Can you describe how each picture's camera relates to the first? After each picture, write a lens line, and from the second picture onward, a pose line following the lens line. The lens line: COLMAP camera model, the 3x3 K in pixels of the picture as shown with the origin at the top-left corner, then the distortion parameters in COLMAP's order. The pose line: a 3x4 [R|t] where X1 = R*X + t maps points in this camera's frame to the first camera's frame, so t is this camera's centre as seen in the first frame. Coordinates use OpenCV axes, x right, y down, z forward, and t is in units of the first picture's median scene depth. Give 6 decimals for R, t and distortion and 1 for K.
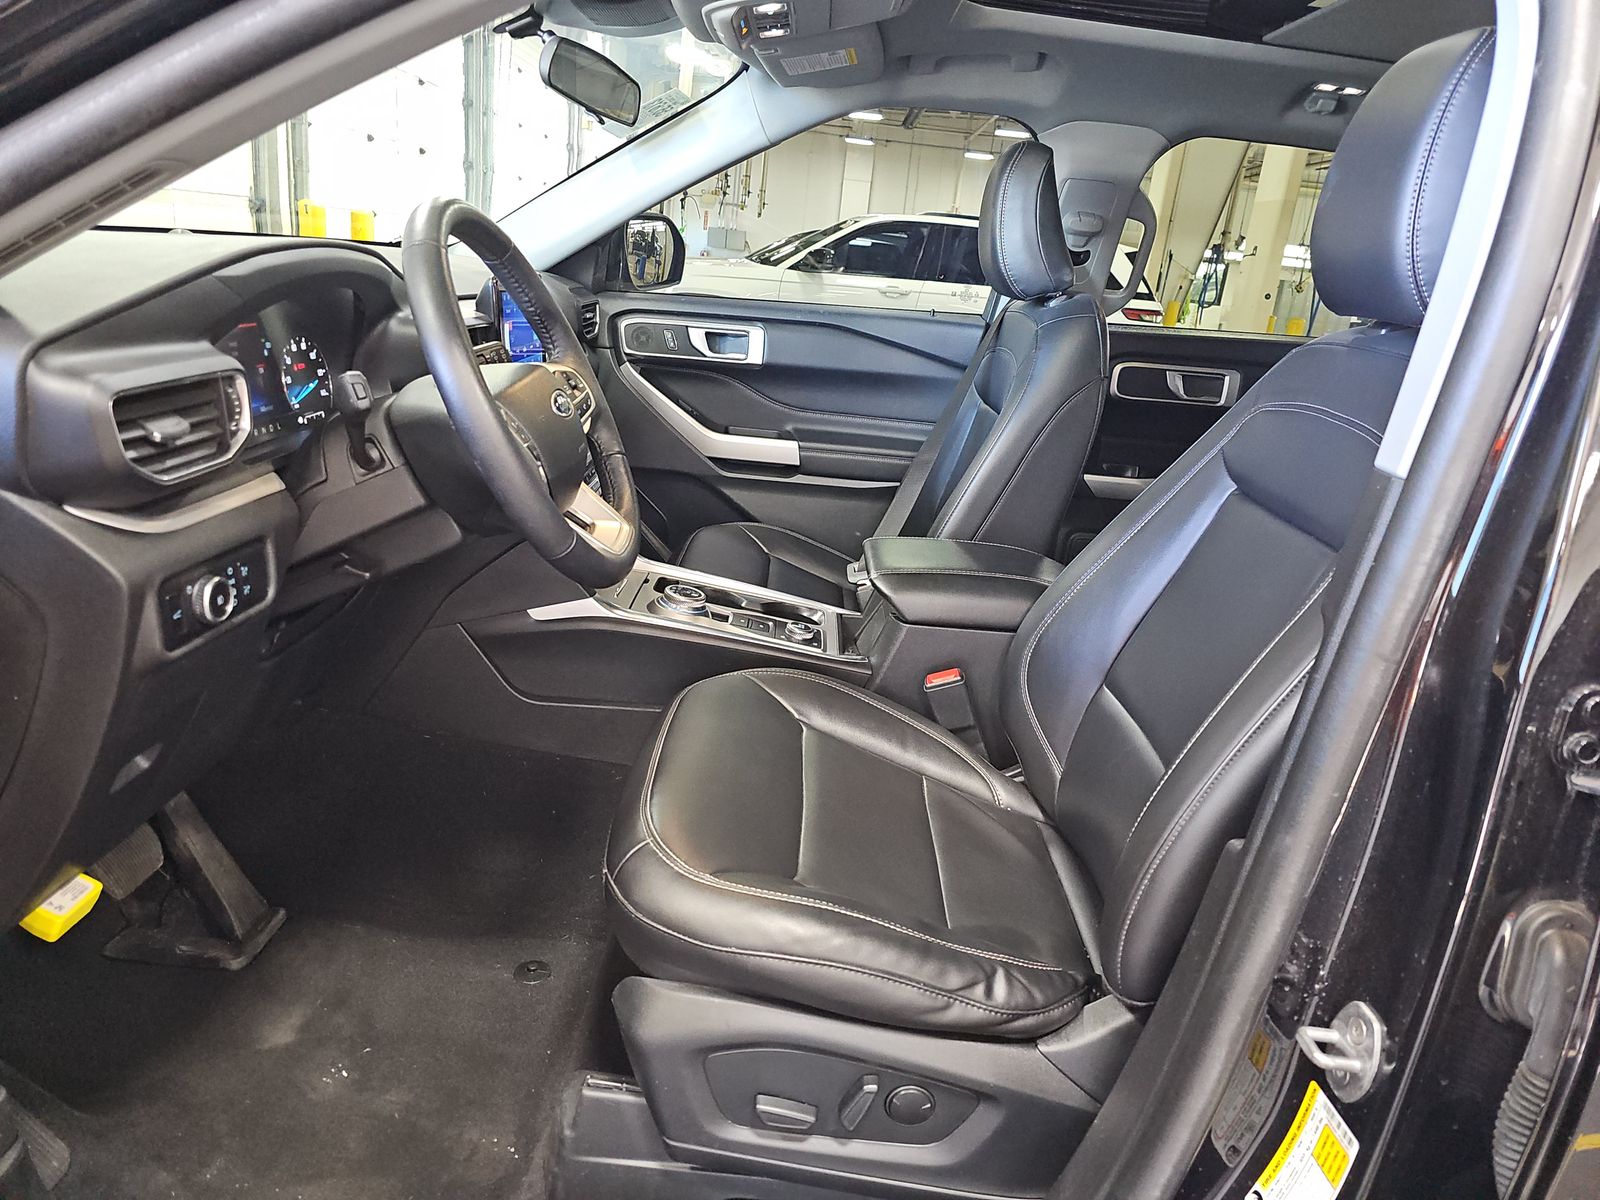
lens RADIAL K [[1049.3, 0, 791.3], [0, 1049.3, 611.2], [0, 0, 1]] dist [0.052601, -0.052922]
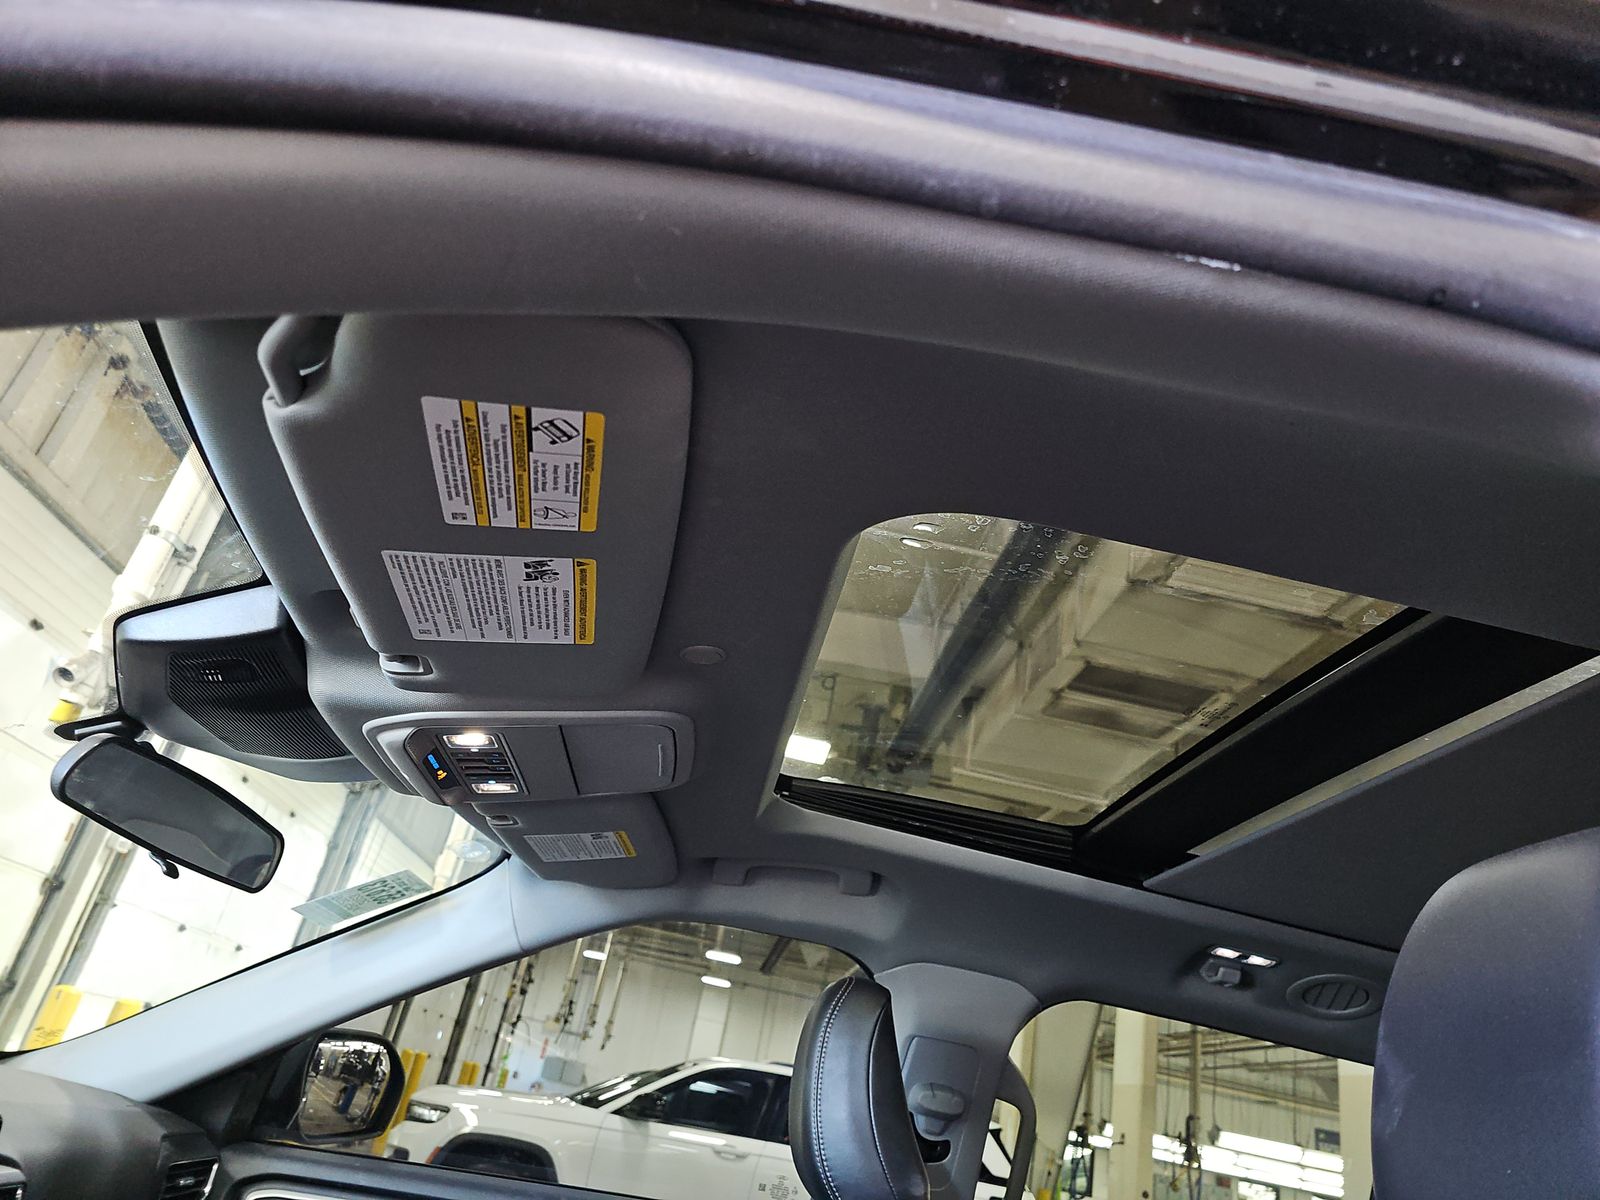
lens RADIAL K [[1036.8, 0, 841.0], [0, 1036.8, 623.2], [0, 0, 1]] dist [0.050014, -0.050882]
pose [[0.983223, 0.139772, 0.117199, 0.069873], [-0.021591, 0.727182, -0.686105, -0.095920], [-0.181123, 0.672064, 0.718000, 0.240549]]
